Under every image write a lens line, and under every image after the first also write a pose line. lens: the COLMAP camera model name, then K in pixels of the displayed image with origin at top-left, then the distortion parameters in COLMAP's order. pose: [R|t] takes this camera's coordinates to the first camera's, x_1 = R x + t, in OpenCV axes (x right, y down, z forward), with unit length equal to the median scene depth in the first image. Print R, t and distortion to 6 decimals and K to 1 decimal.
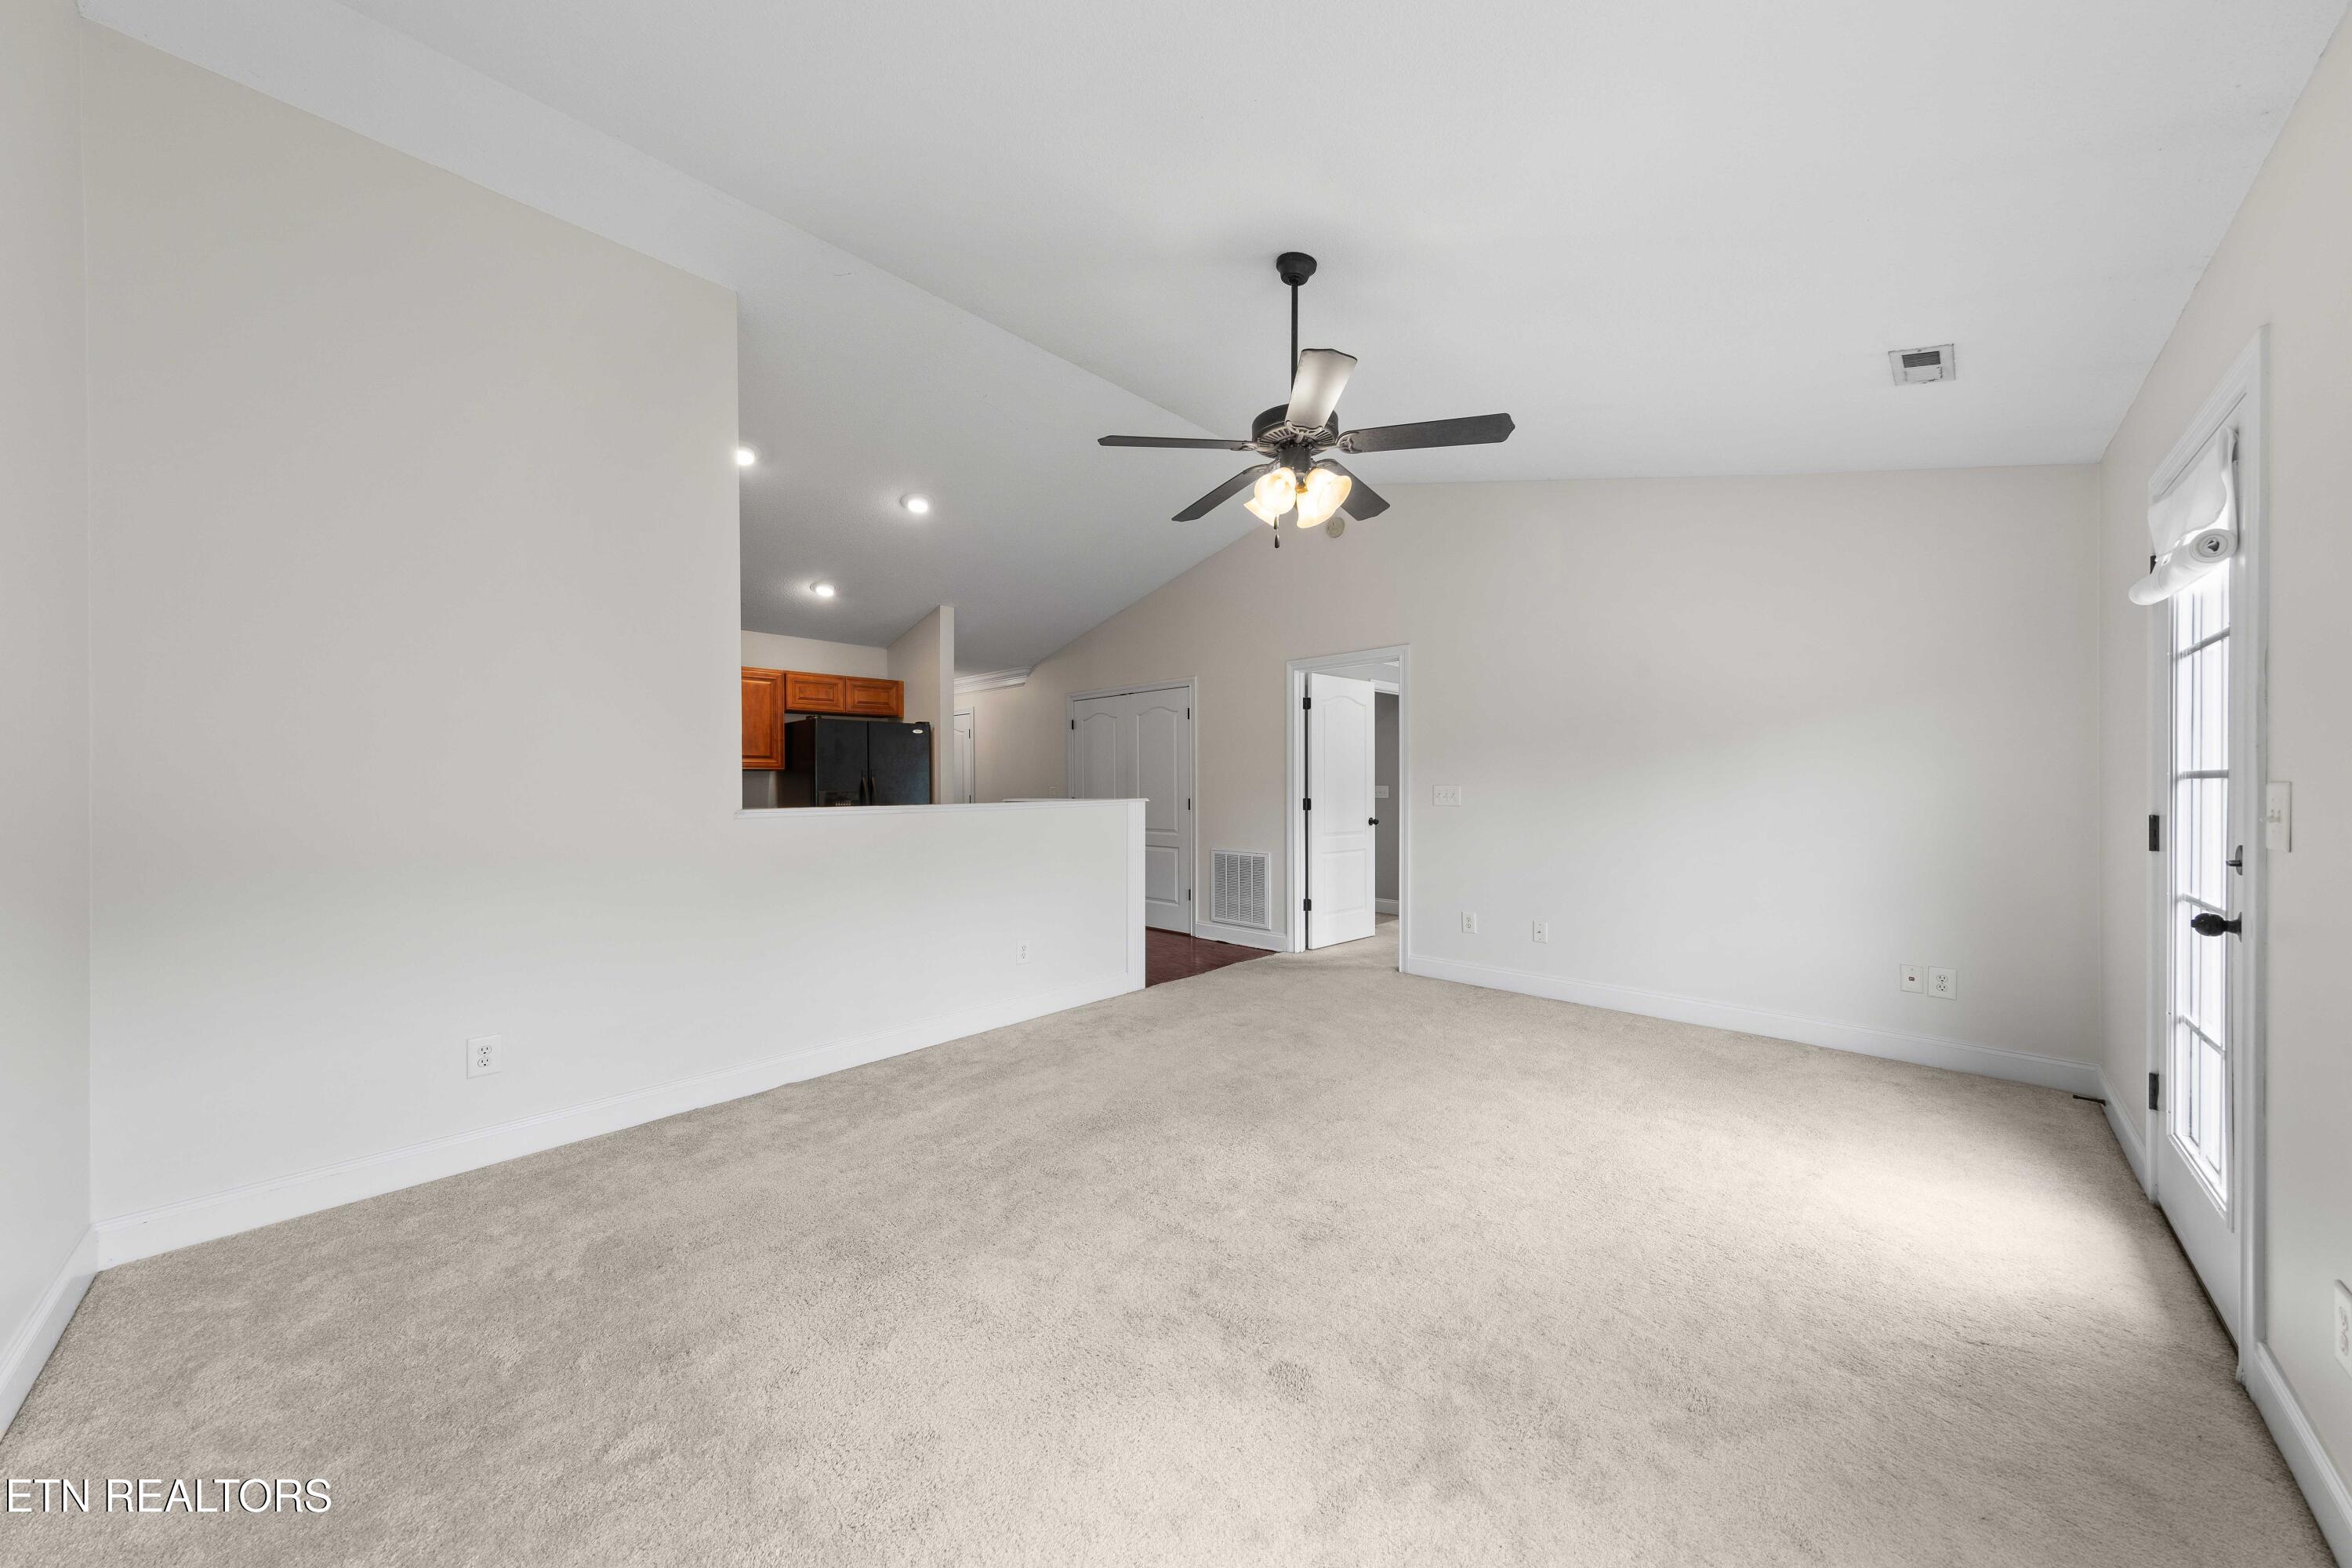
lens RADIAL K [[769.8, 0, 1173.8], [0, 769.8, 776.8], [0, 0, 1]] dist [0.003997, 0.000036]
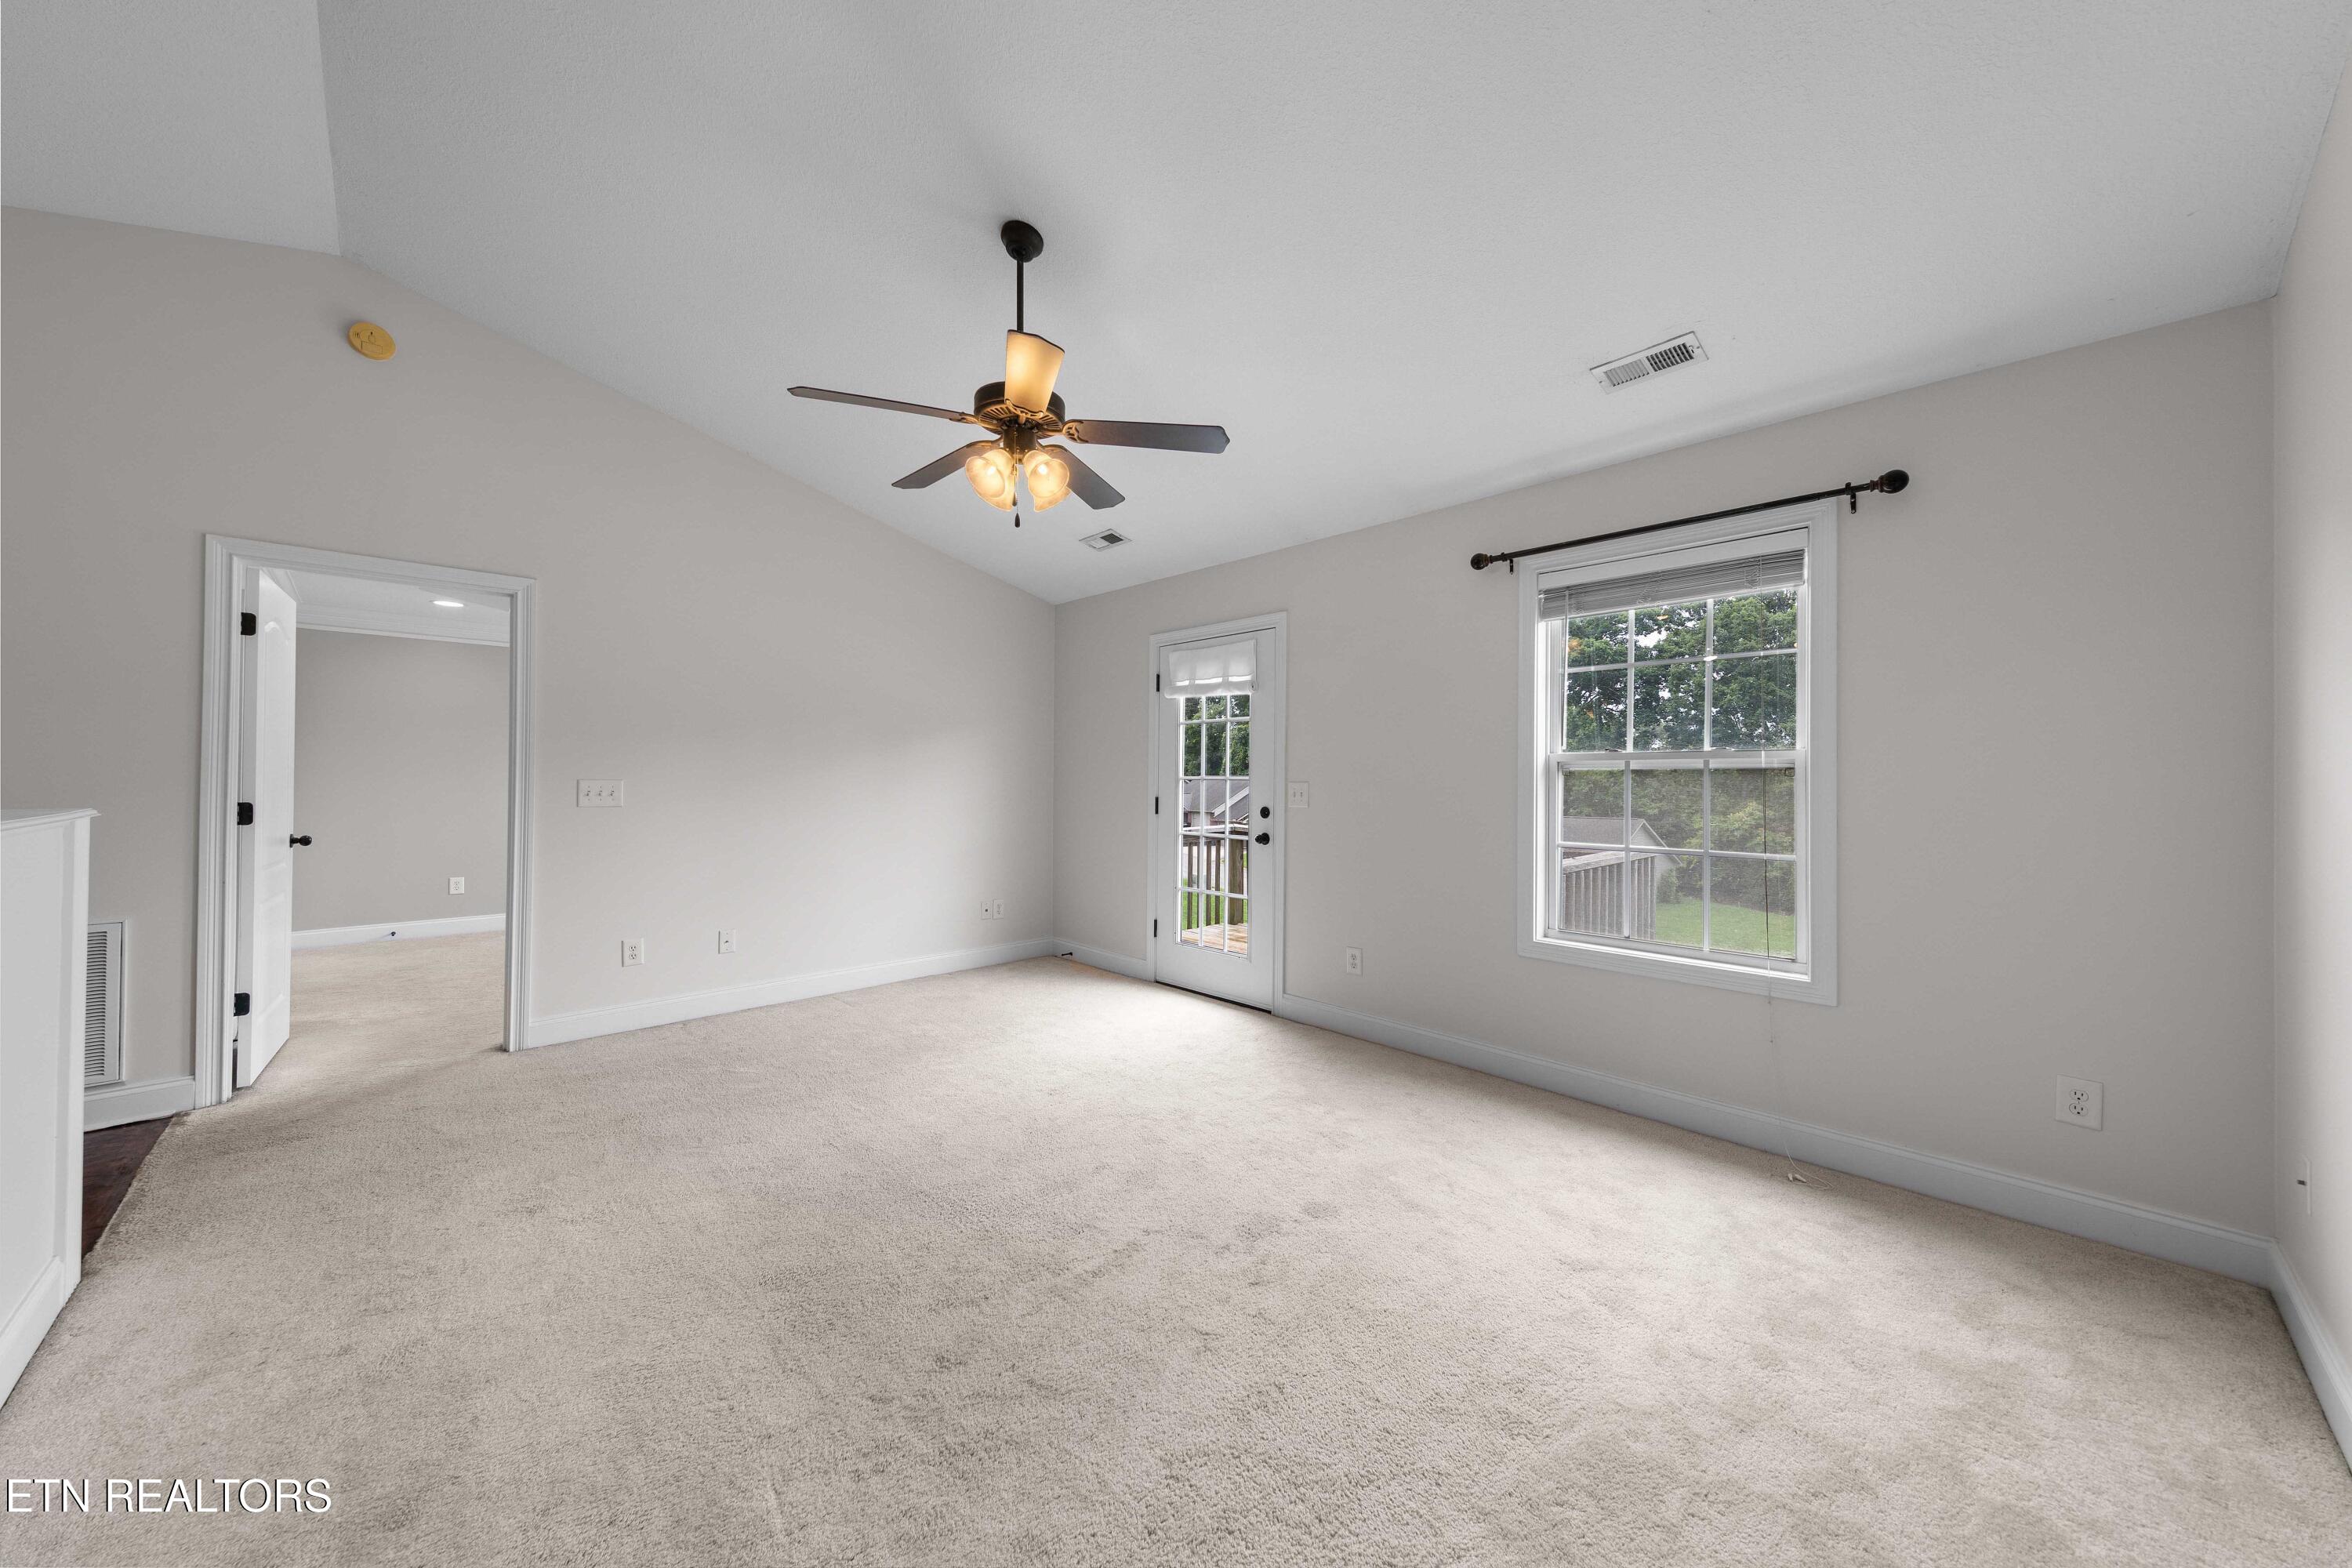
lens RADIAL K [[815.4, 0, 1173.4], [0, 815.4, 773.3], [0, 0, 1]] dist [0.015536, 0.000016]
pose [[0.040792, 0.011271, 0.999104, -0.375132], [-0.015039, 0.999830, -0.010666, 0.002836], [-0.999054, -0.014590, 0.040955, 0.337971]]
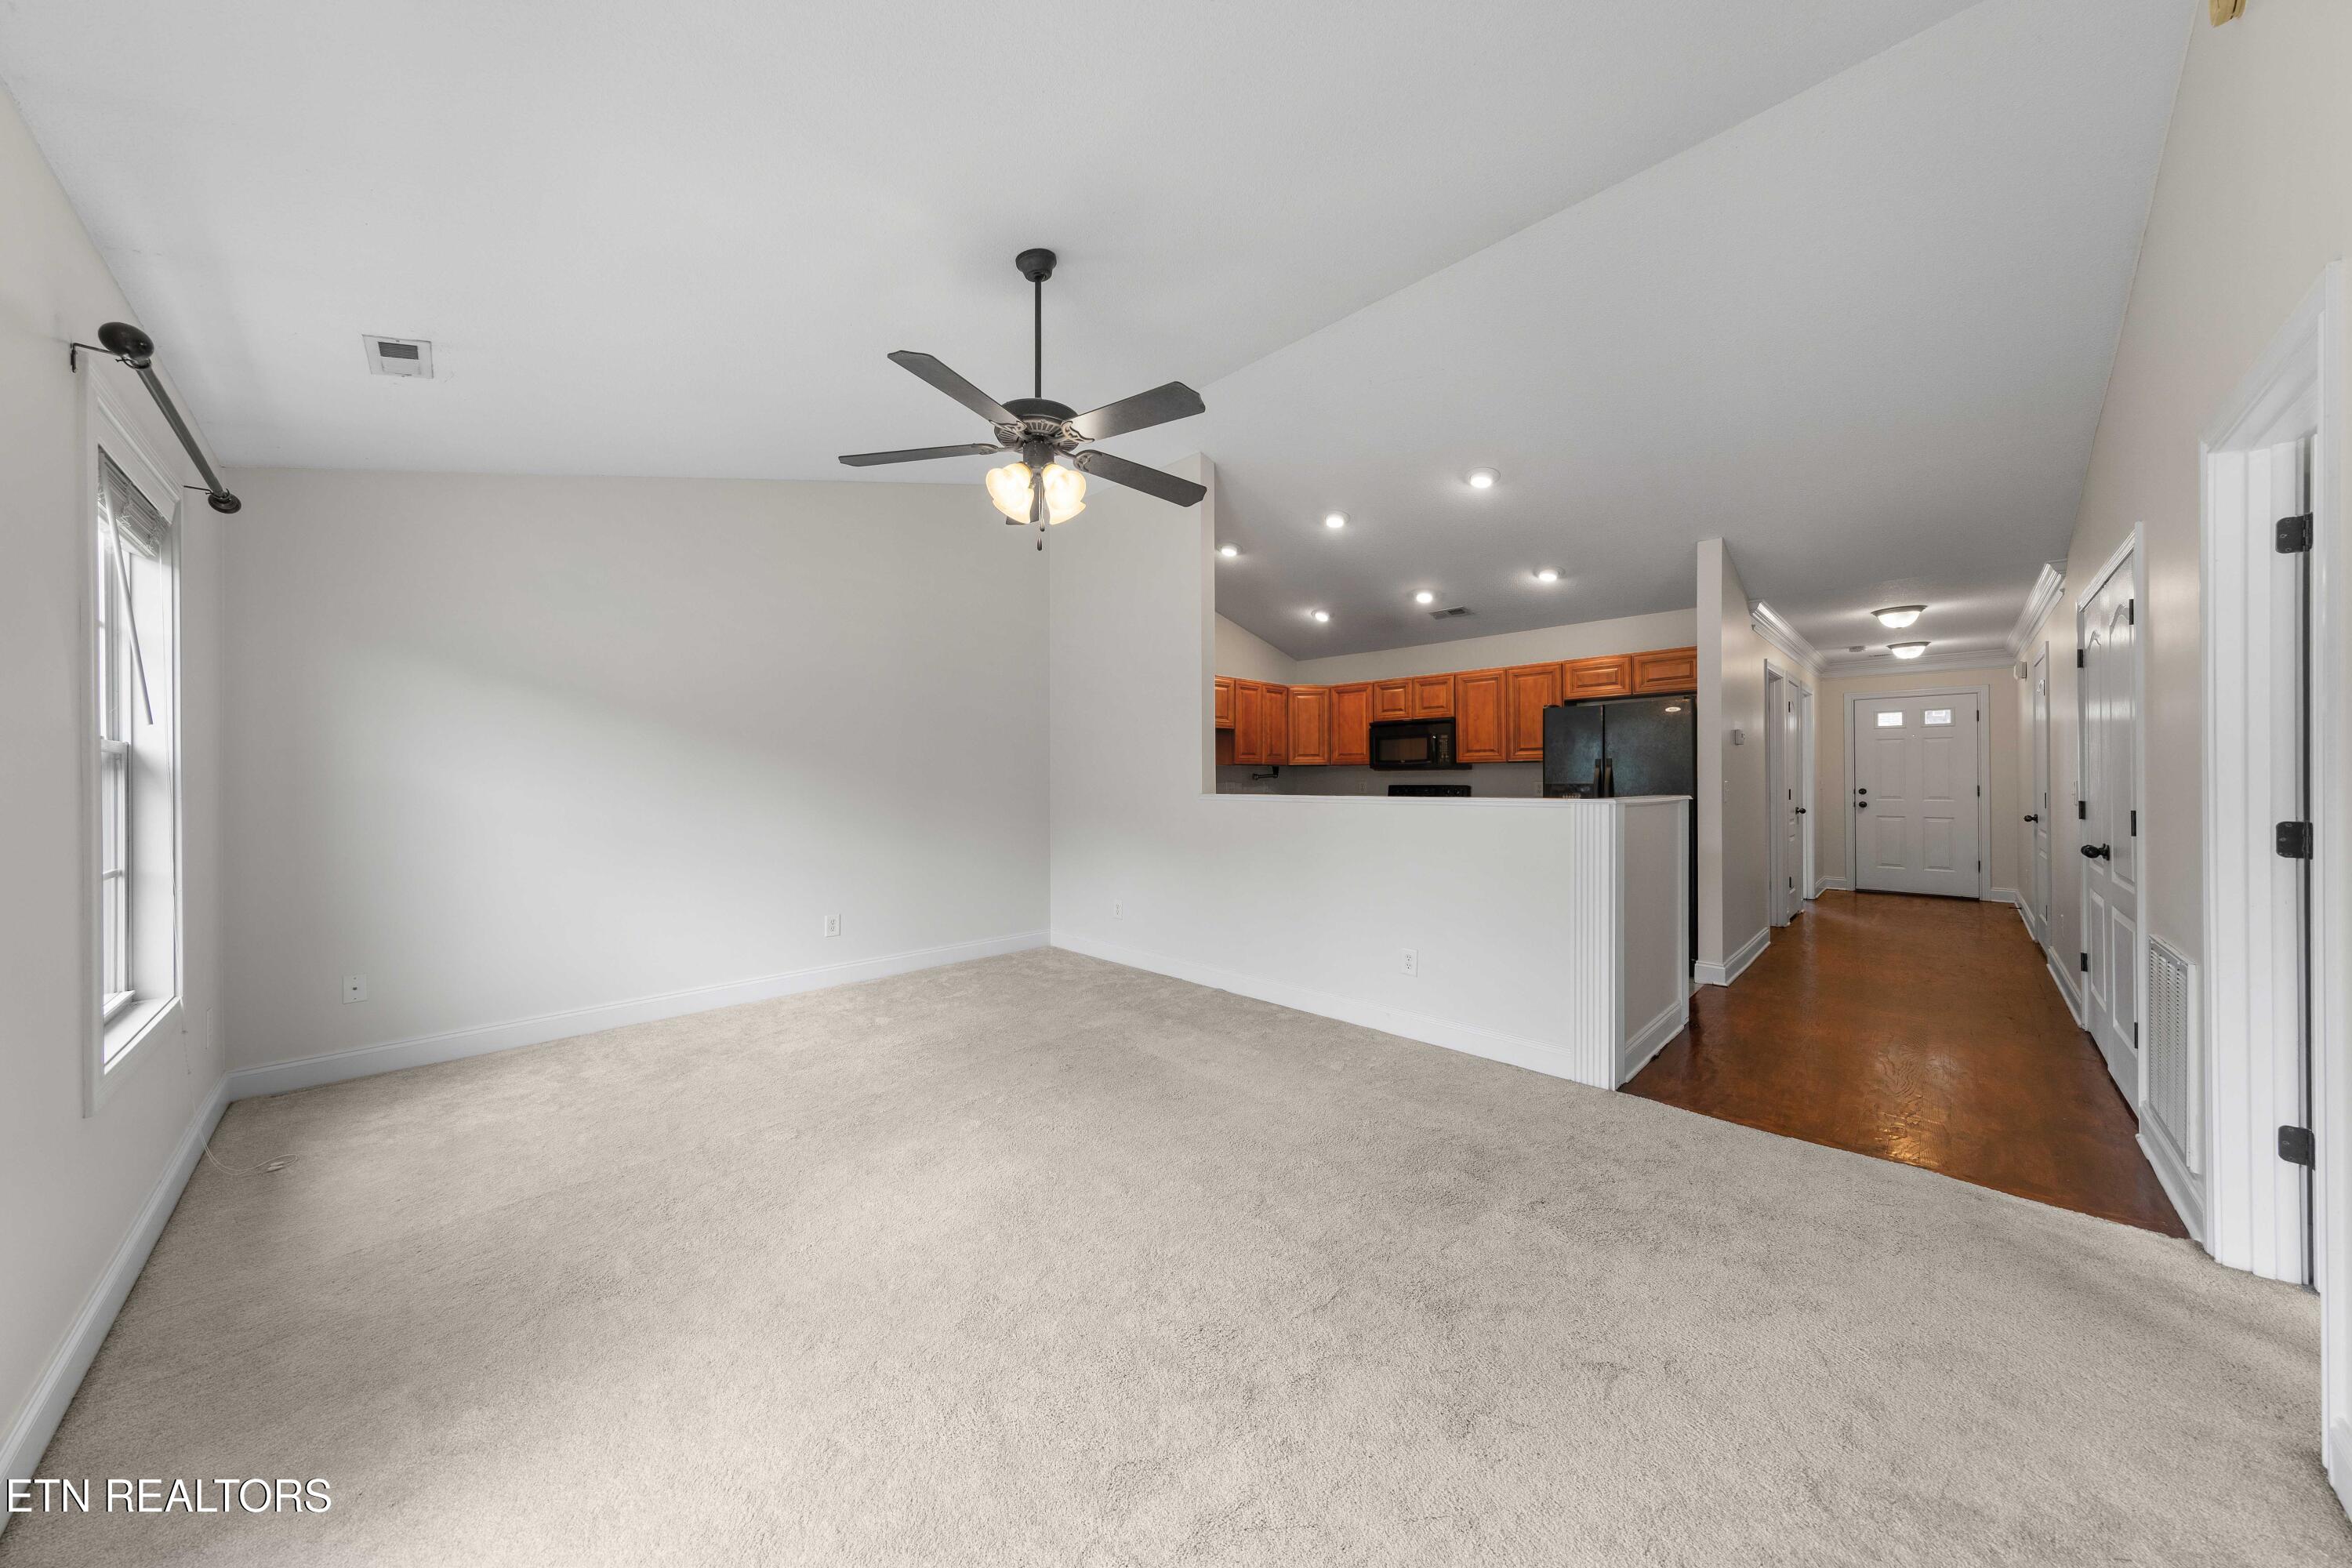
lens RADIAL K [[769.8, 0, 1173.8], [0, 769.8, 776.8], [0, 0, 1]] dist [0.003997, 0.000036]
pose [[-0.016836, 0.004156, -0.999850, 0.510209], [0.013119, 0.999906, 0.003935, 0.001089], [0.999772, -0.013051, -0.016889, 0.527320]]
